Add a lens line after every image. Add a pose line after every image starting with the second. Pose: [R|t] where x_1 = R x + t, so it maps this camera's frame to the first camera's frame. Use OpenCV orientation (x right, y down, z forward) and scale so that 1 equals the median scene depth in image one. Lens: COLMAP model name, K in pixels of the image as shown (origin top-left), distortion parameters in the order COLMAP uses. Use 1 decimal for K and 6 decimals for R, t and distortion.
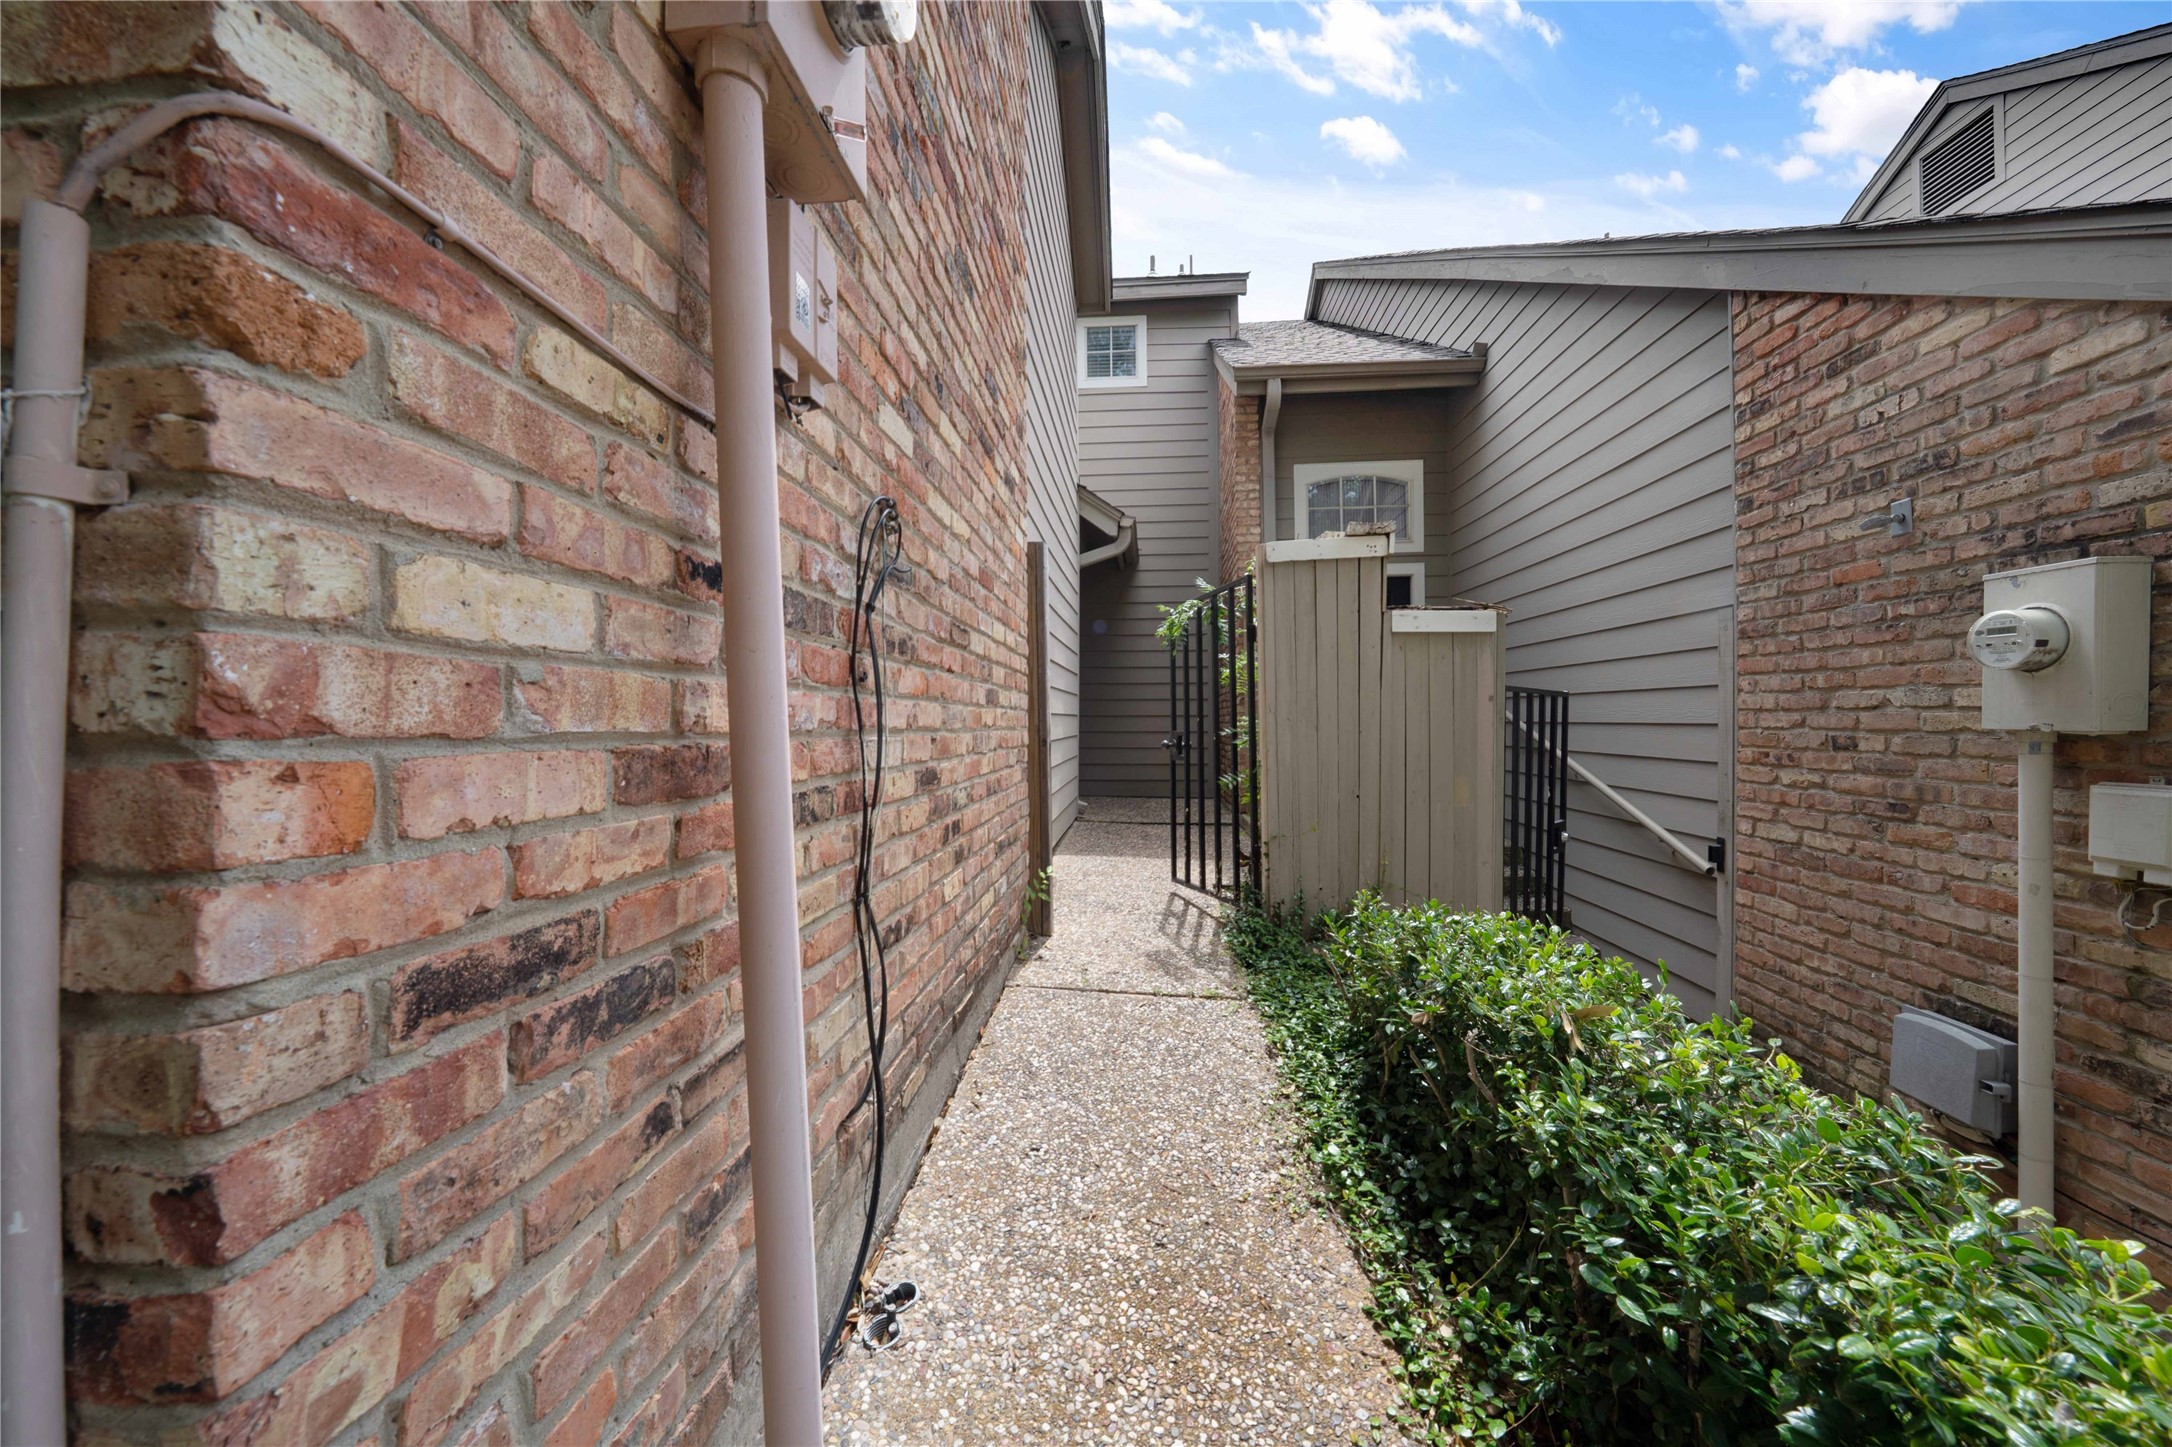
lens RADIAL K [[756.4, 0, 1091.6], [0, 756.4, 719.9], [0, 0, 1]] dist [-0.000154, -0.000003]
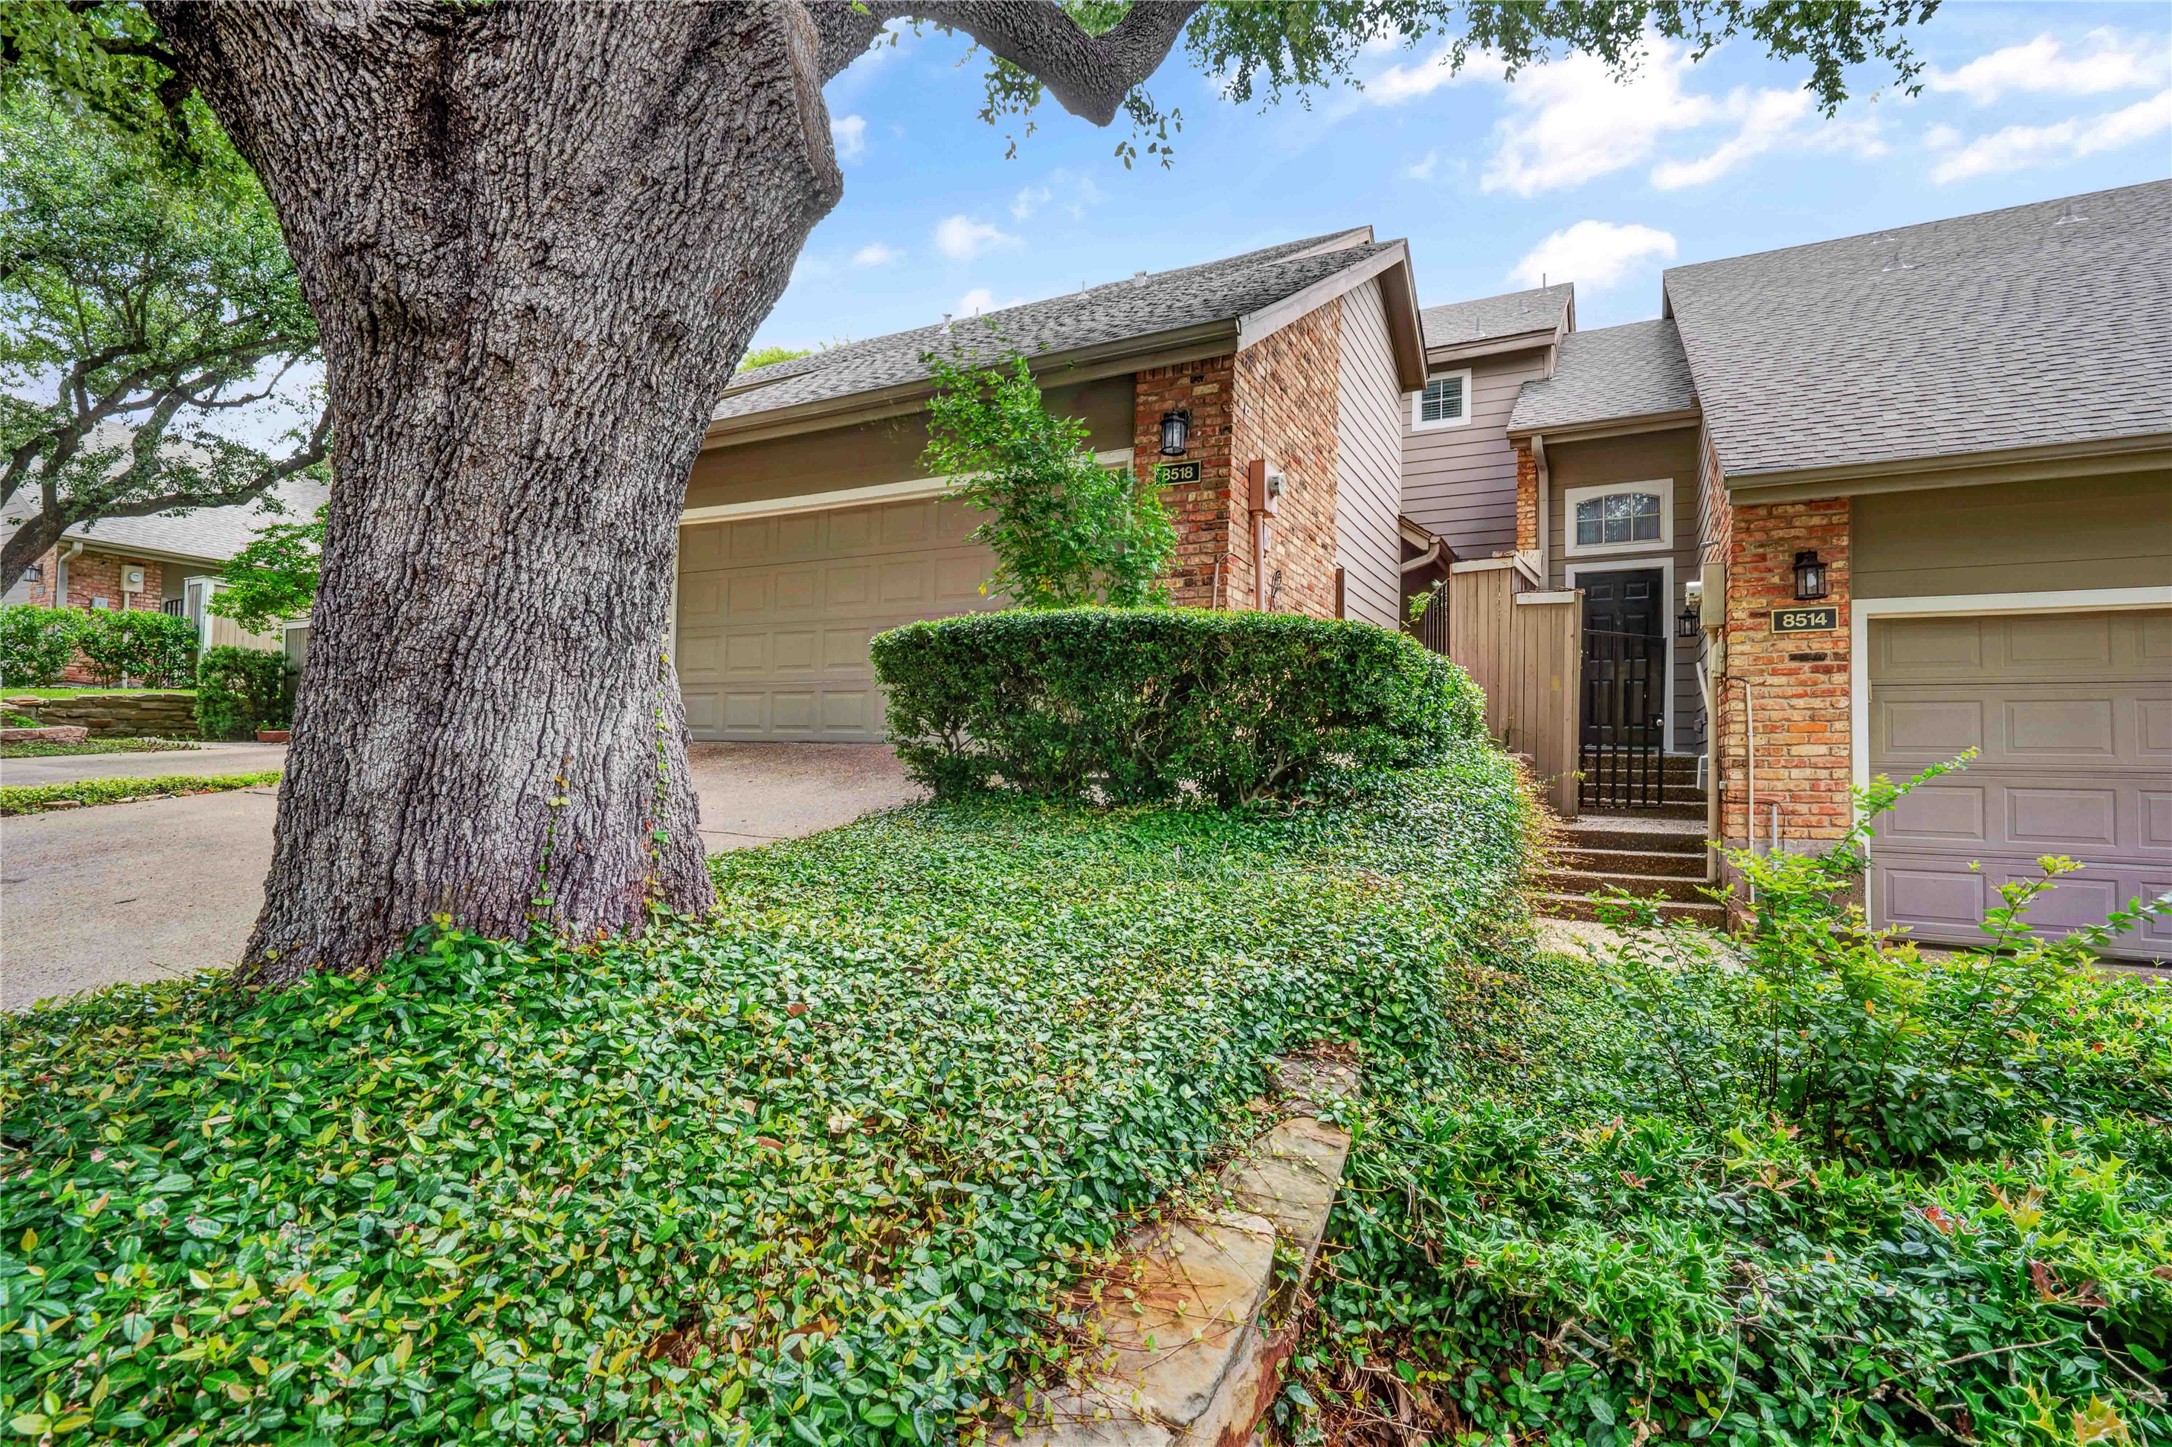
lens RADIAL K [[1017.1, 0, 1091.4], [0, 1017.1, 723.6], [0, 0, 1]] dist [0.006424, 0.000785]
pose [[0.917239, 0.010215, -0.398207, 0.221745], [-0.028304, 0.998816, -0.039575, 0.173596], [0.397331, 0.047571, 0.916442, -0.978108]]
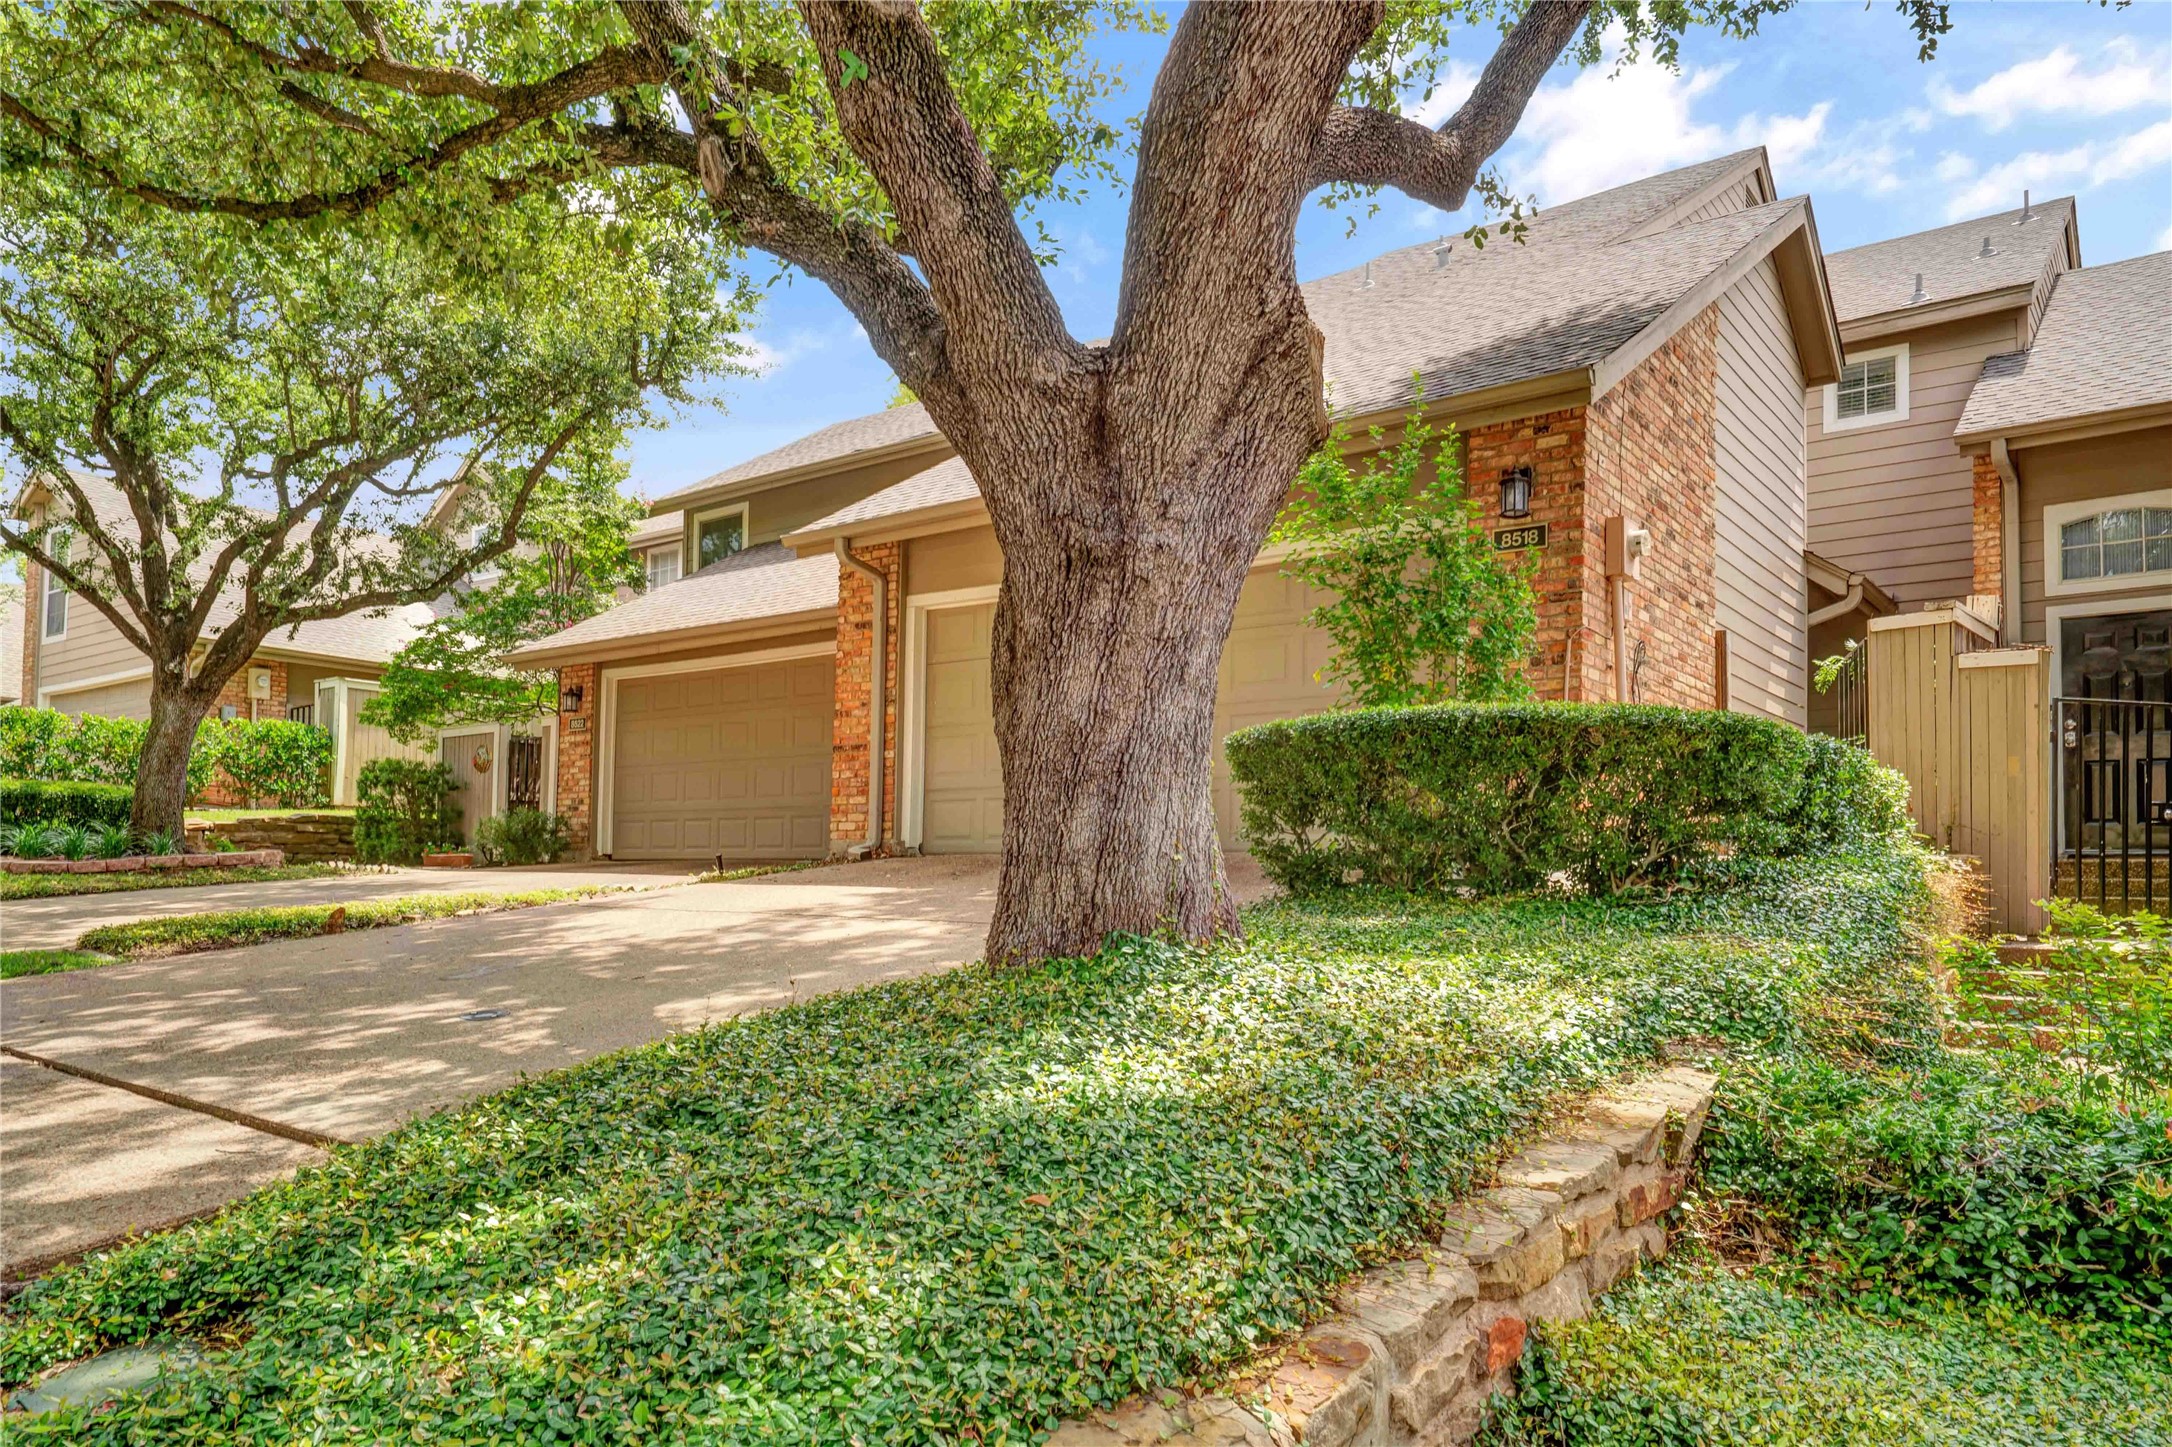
lens RADIAL K [[1477.5, 0, 1102.3], [0, 1477.5, 823.1], [0, 0, 1]] dist [0.035497, 0.010170]
pose [[0.840967, -0.009652, -0.541001, 0.294420], [-0.020153, 0.998588, -0.049143, 0.205934], [0.540711, 0.052231, 0.839585, -1.336300]]
